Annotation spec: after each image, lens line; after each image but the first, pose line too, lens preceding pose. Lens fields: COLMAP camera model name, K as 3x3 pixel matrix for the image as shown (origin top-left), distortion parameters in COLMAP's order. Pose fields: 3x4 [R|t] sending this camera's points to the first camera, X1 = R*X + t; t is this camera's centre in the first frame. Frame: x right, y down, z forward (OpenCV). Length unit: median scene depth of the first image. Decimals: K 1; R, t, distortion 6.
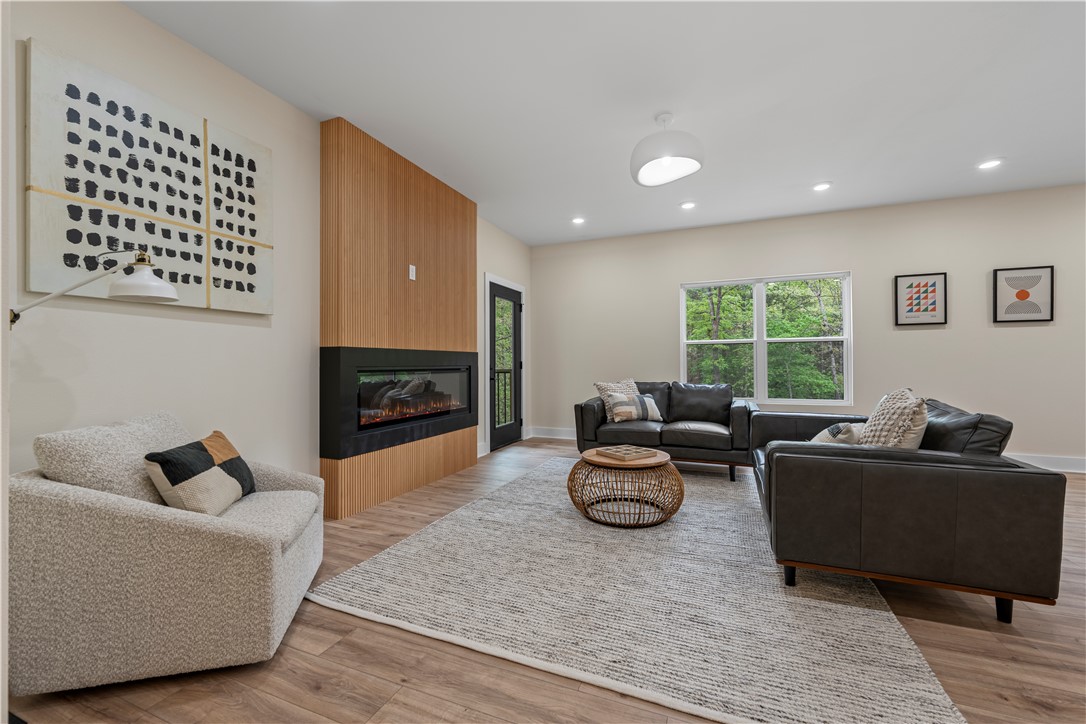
lens RADIAL K [[441.2, 0, 543.0], [0, 441.2, 358.3], [0, 0, 1]] dist [-0.000476, -0.000021]
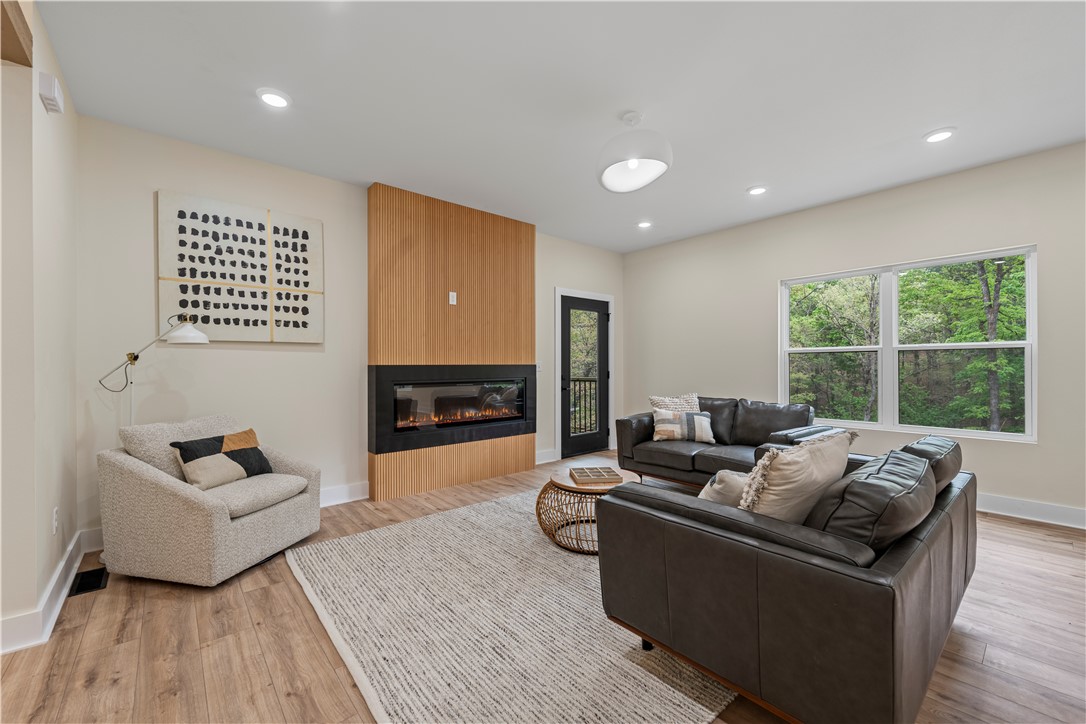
lens RADIAL K [[437.3, 0, 540.5], [0, 437.3, 364.0], [0, 0, 1]] dist [0.000133, -0.000049]
pose [[0.892431, 0.001094, -0.451182, 0.647524], [0.004484, 0.999926, 0.011293, -0.051291], [0.451161, -0.012102, 0.892360, 0.117526]]
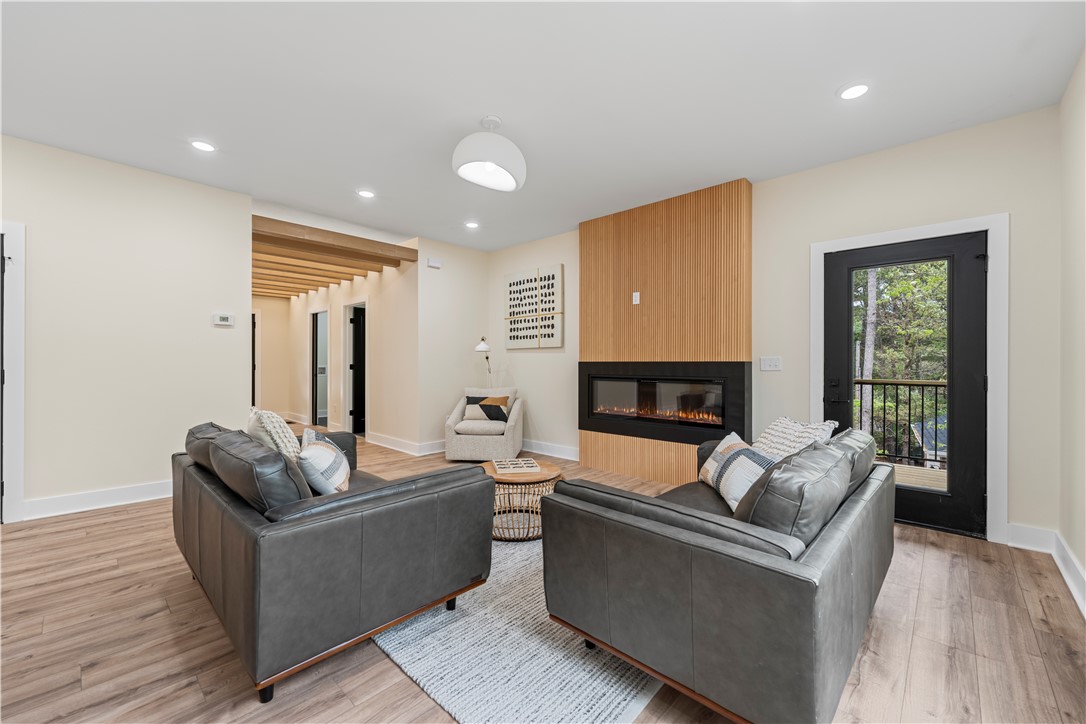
lens RADIAL K [[437.3, 0, 540.5], [0, 437.3, 364.0], [0, 0, 1]] dist [0.000133, -0.000049]
pose [[-0.350226, 0.004719, -0.936653, 1.406828], [0.010190, 0.999947, 0.001228, -0.025860], [0.936610, -0.009114, -0.350256, 1.778219]]
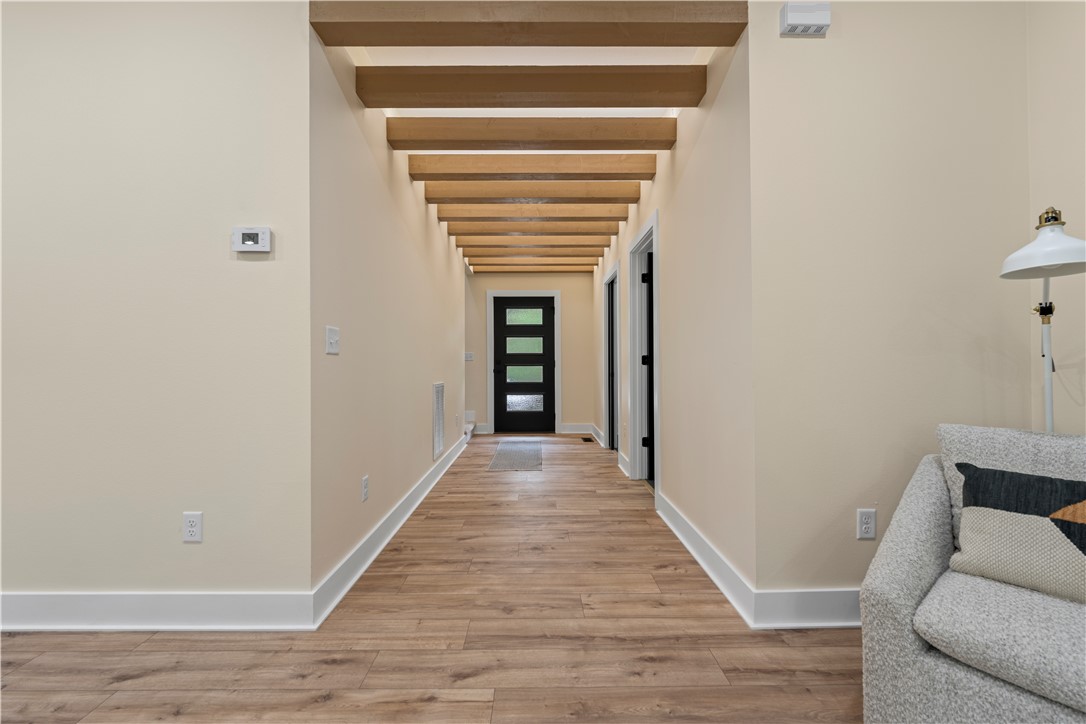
lens RADIAL K [[437.3, 0, 540.5], [0, 437.3, 364.0], [0, 0, 1]] dist [0.000133, -0.000049]
pose [[-0.917470, 0.006880, -0.397745, 0.123597], [0.012499, 0.999855, -0.011537, 0.016407], [0.397608, -0.015556, -0.917423, 0.924739]]
